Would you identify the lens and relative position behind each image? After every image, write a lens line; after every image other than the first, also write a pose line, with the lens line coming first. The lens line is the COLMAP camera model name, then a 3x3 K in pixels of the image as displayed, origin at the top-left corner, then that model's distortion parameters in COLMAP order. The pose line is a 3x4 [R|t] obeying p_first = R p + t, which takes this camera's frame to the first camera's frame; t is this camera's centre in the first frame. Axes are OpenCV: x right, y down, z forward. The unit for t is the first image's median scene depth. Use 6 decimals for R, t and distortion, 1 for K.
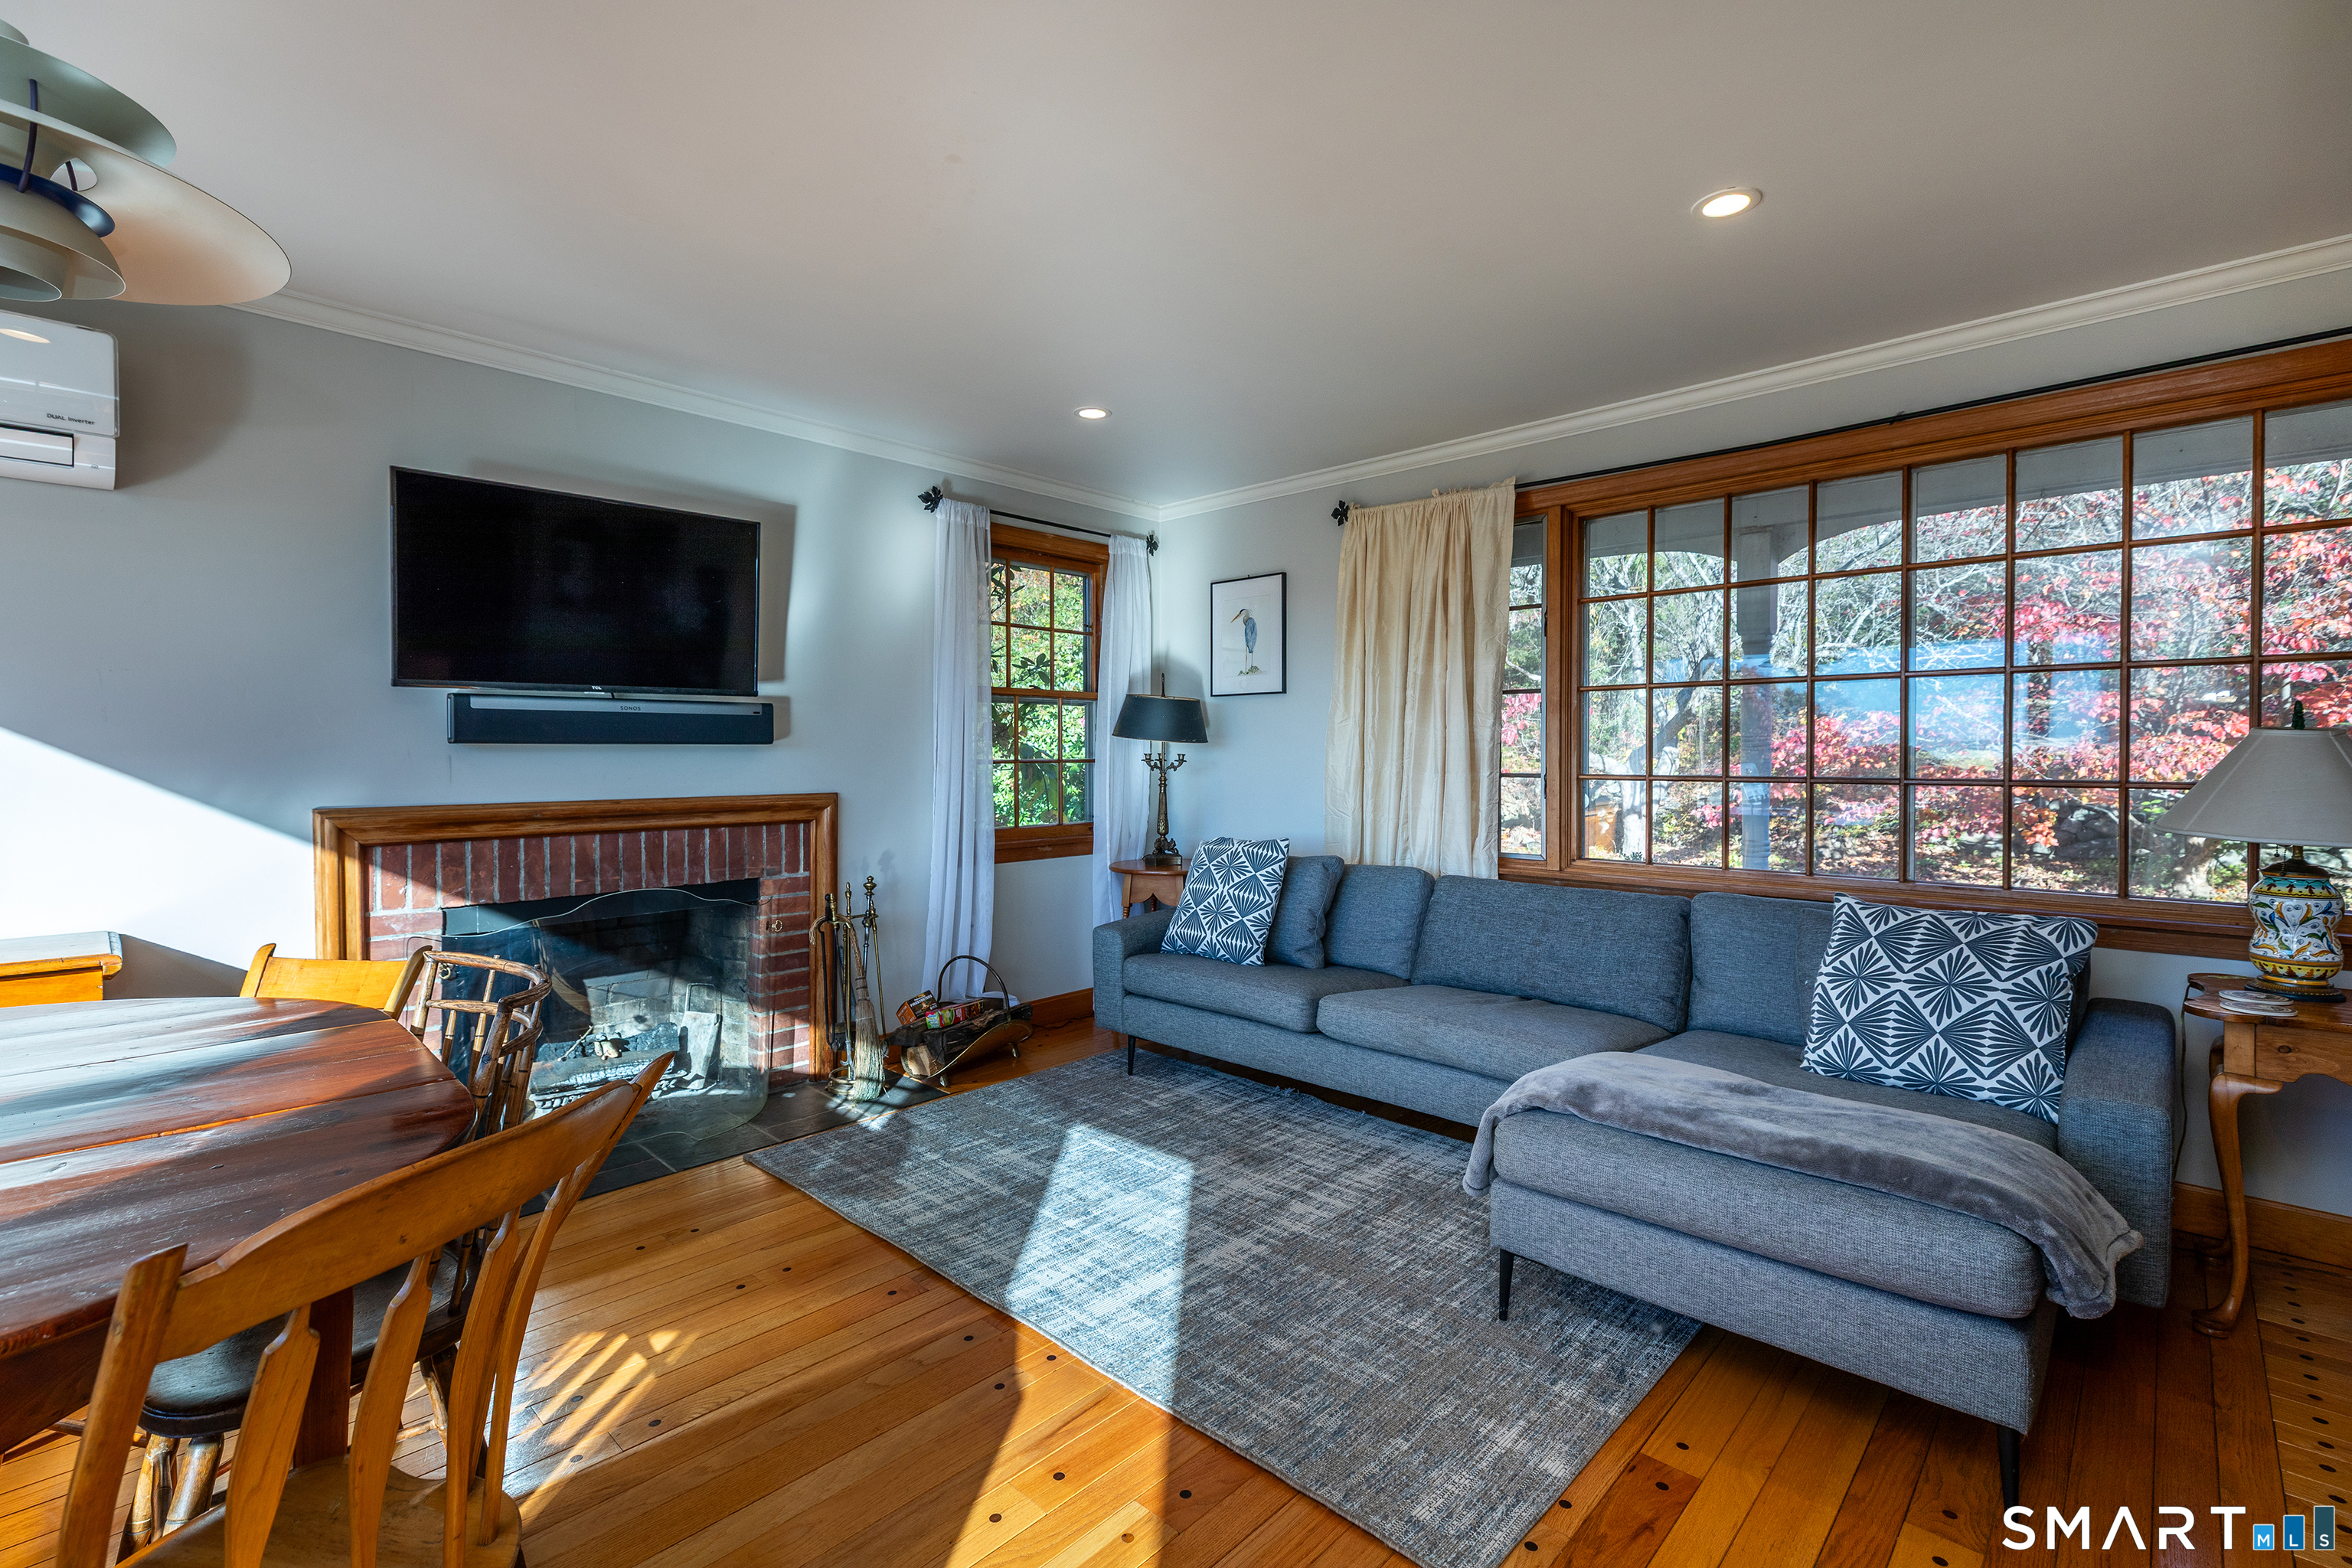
lens RADIAL K [[1048.7, 0, 1190.0], [0, 1048.7, 763.5], [0, 0, 1]] dist [0.008666, -0.004894]
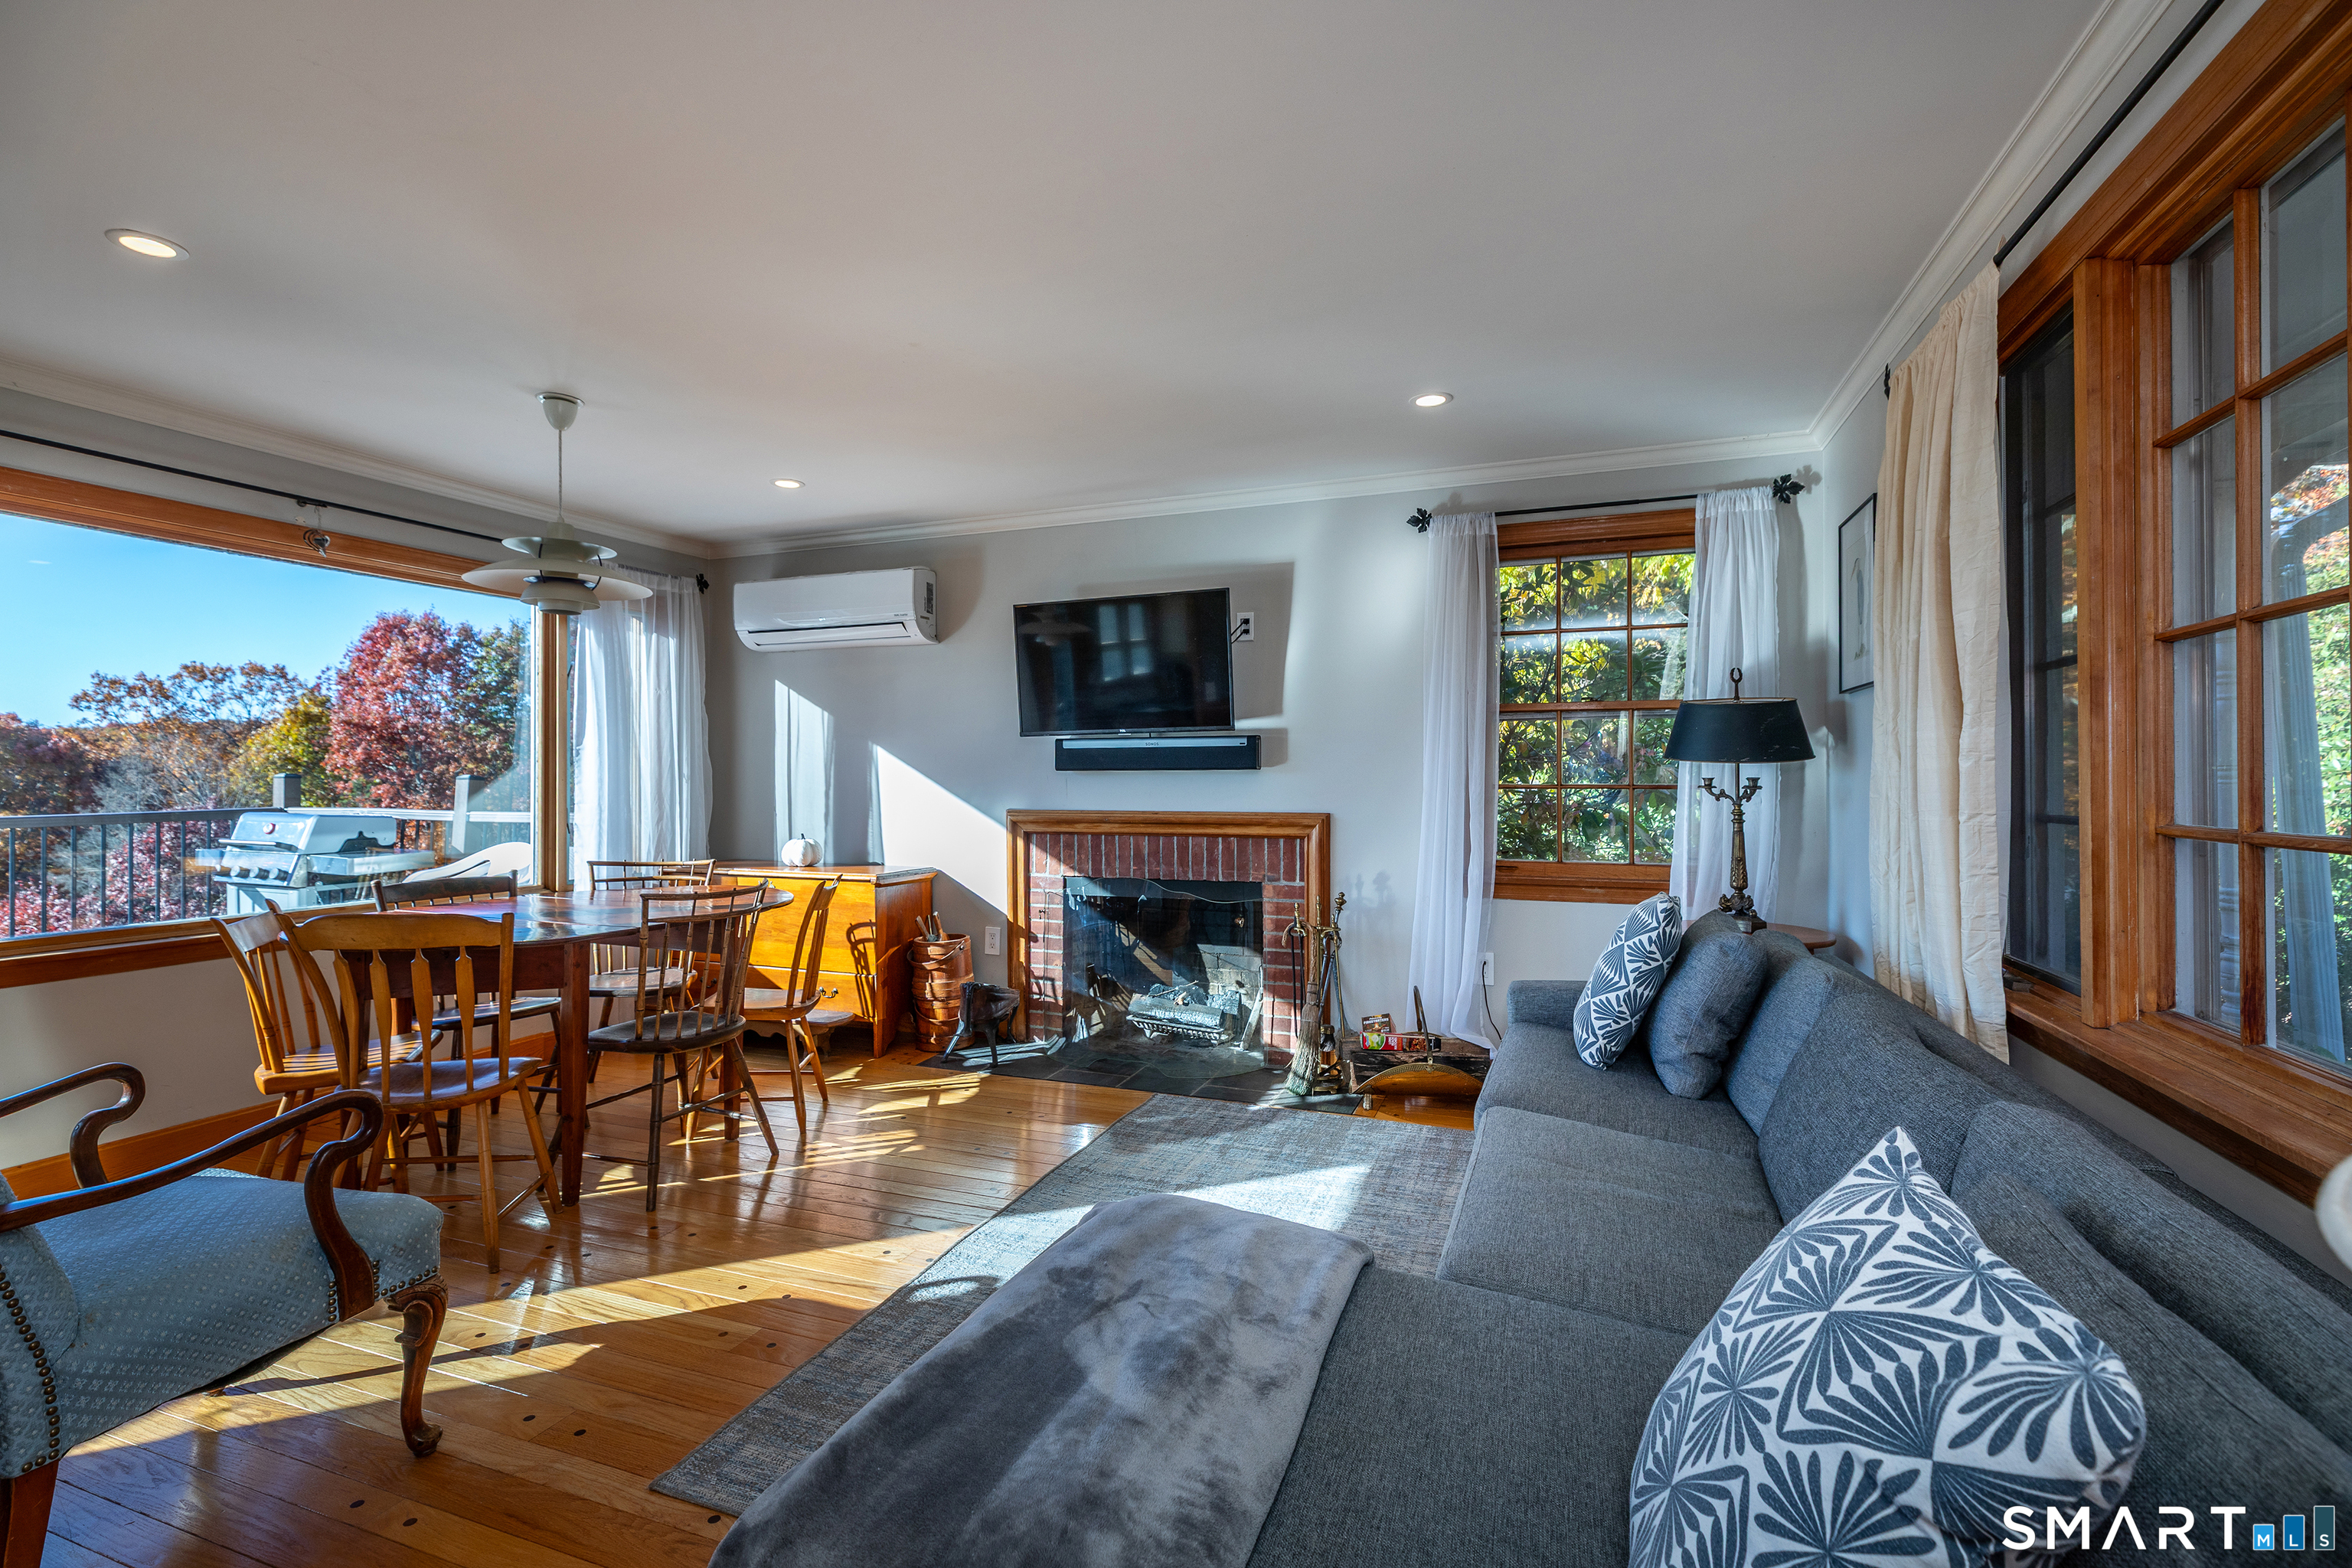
lens RADIAL K [[1048.7, 0, 1170.3], [0, 1048.7, 773.8], [0, 0, 1]] dist [0.008666, -0.004894]
pose [[0.363812, -0.005198, -0.931458, 0.687860], [-0.010581, 0.999897, -0.009713, -0.001002], [0.931412, 0.013389, 0.363720, 0.491036]]
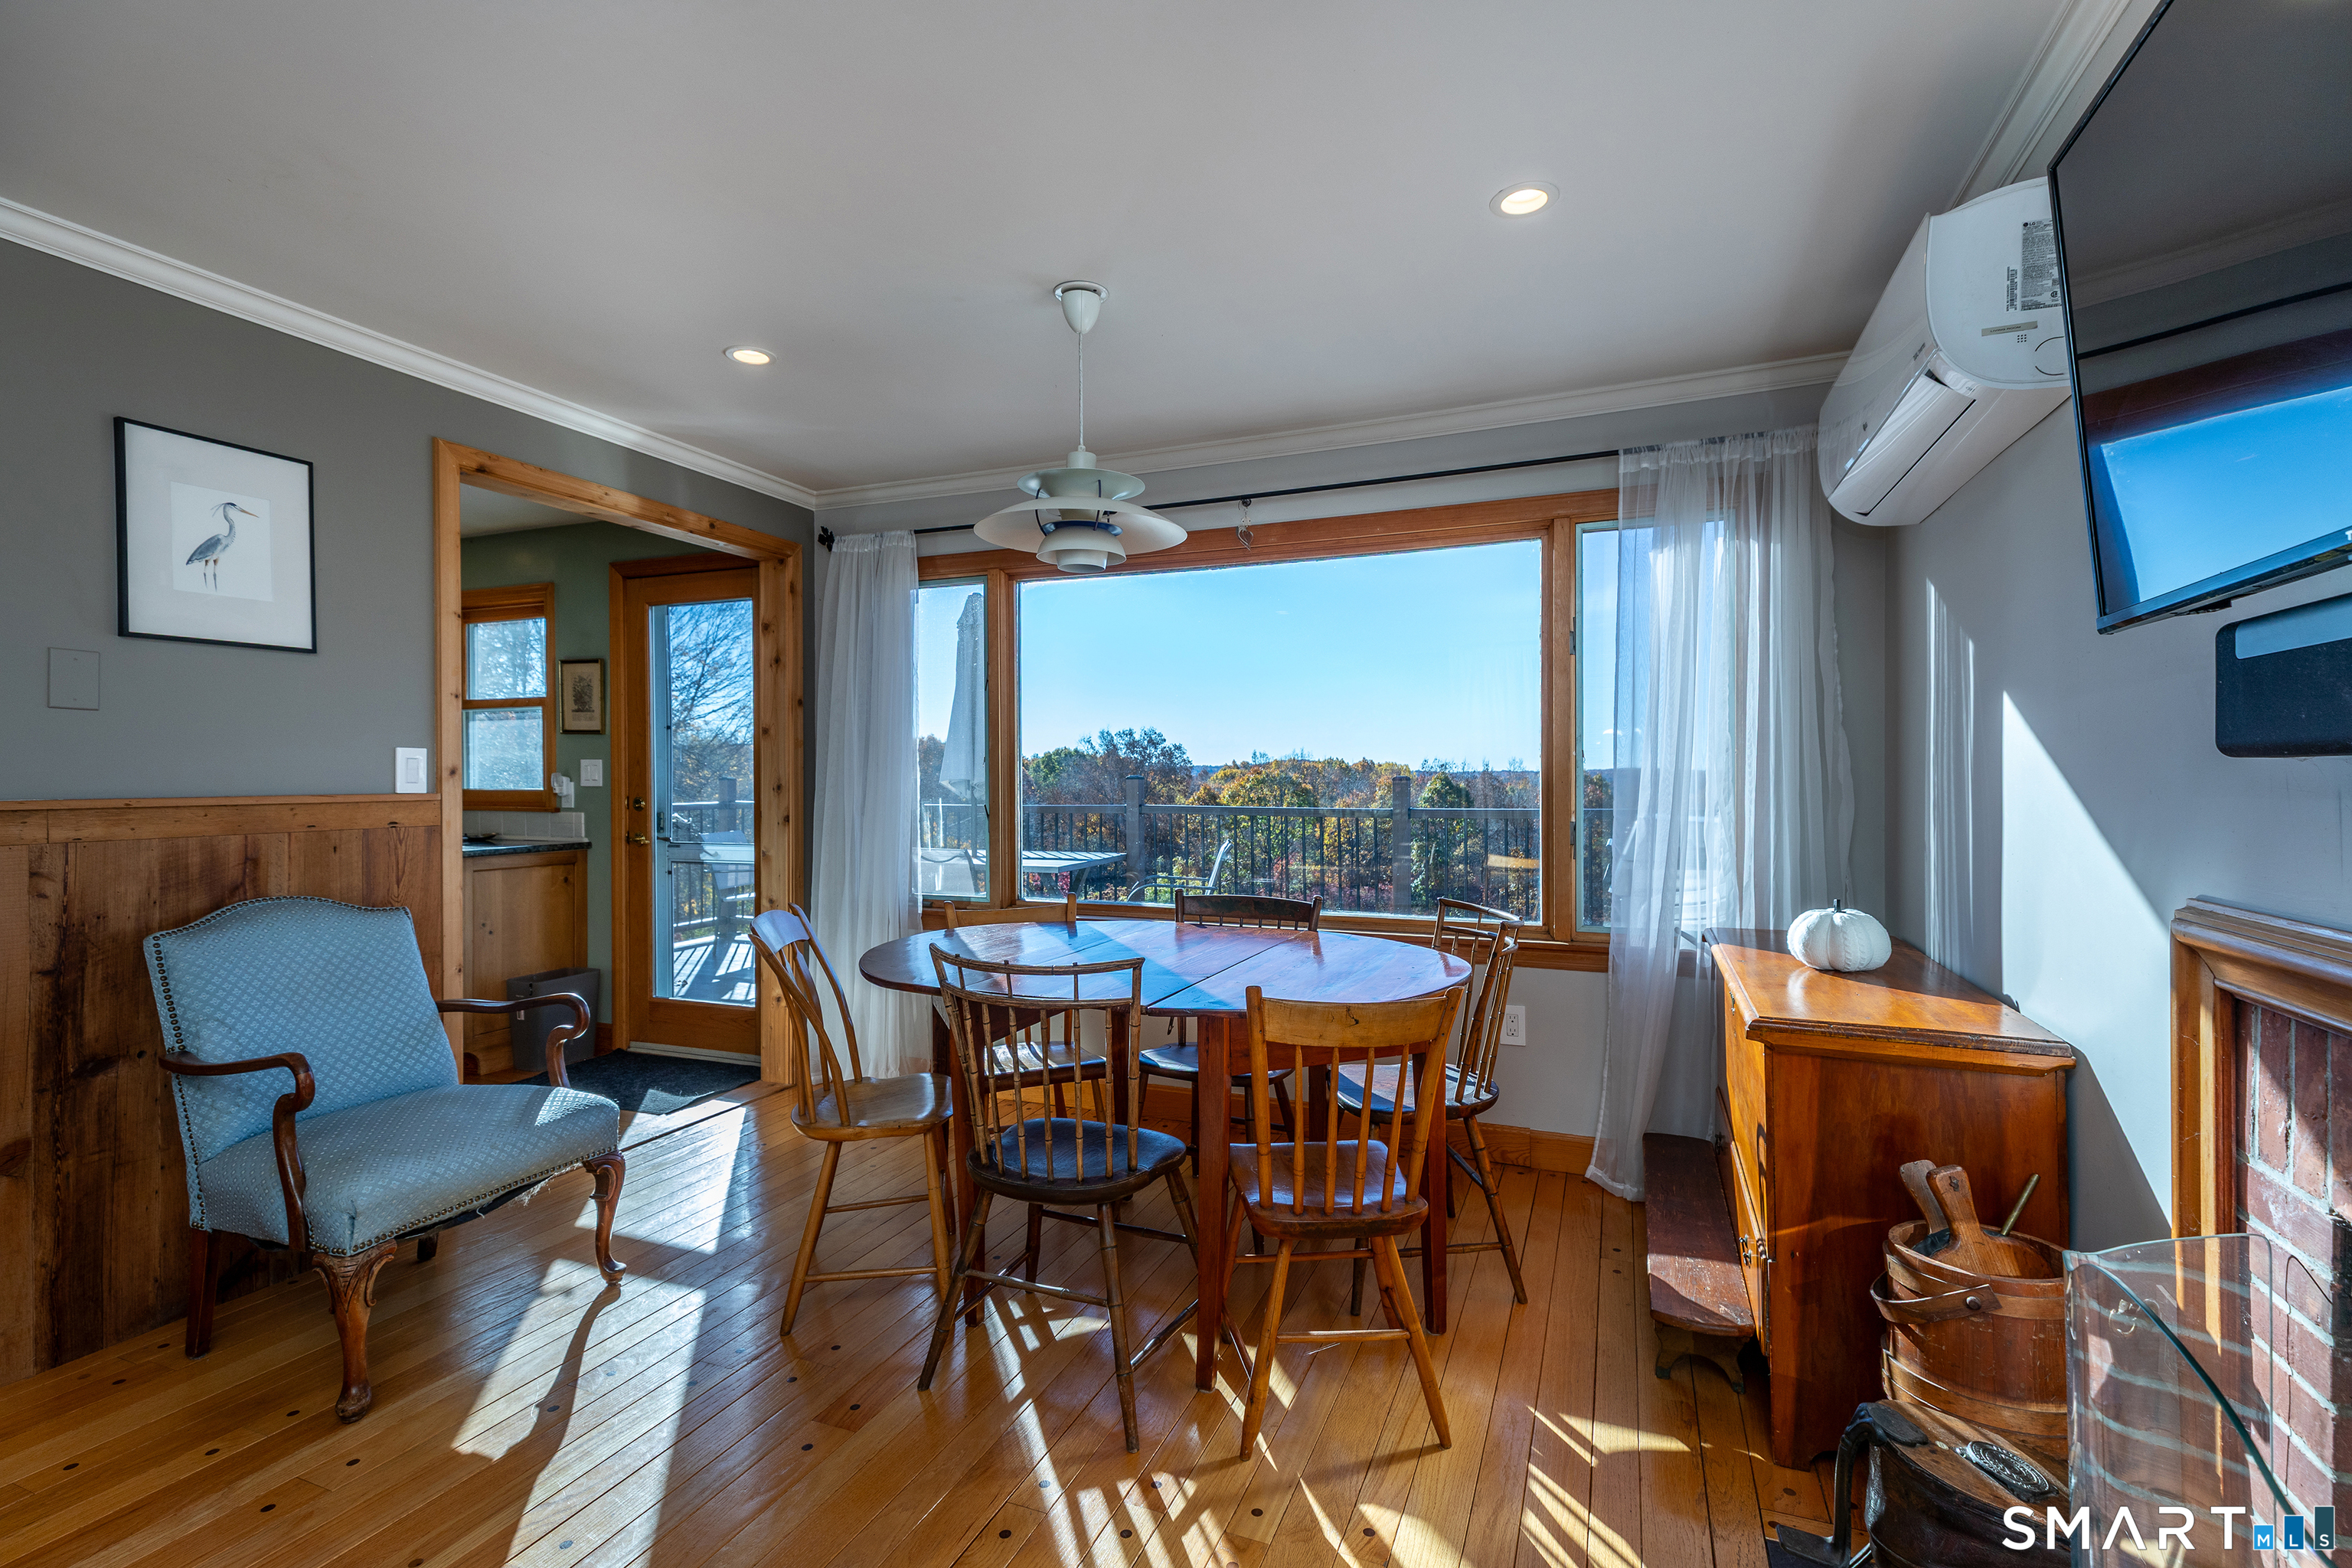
lens RADIAL K [[1048.7, 0, 1180.0], [0, 1048.7, 775.3], [0, 0, 1]] dist [0.008666, -0.004894]
pose [[-0.939913, 0.004312, -0.341387, -0.189597], [-0.000371, 0.999907, 0.013652, -0.015868], [0.341414, 0.012958, -0.939824, 1.020012]]
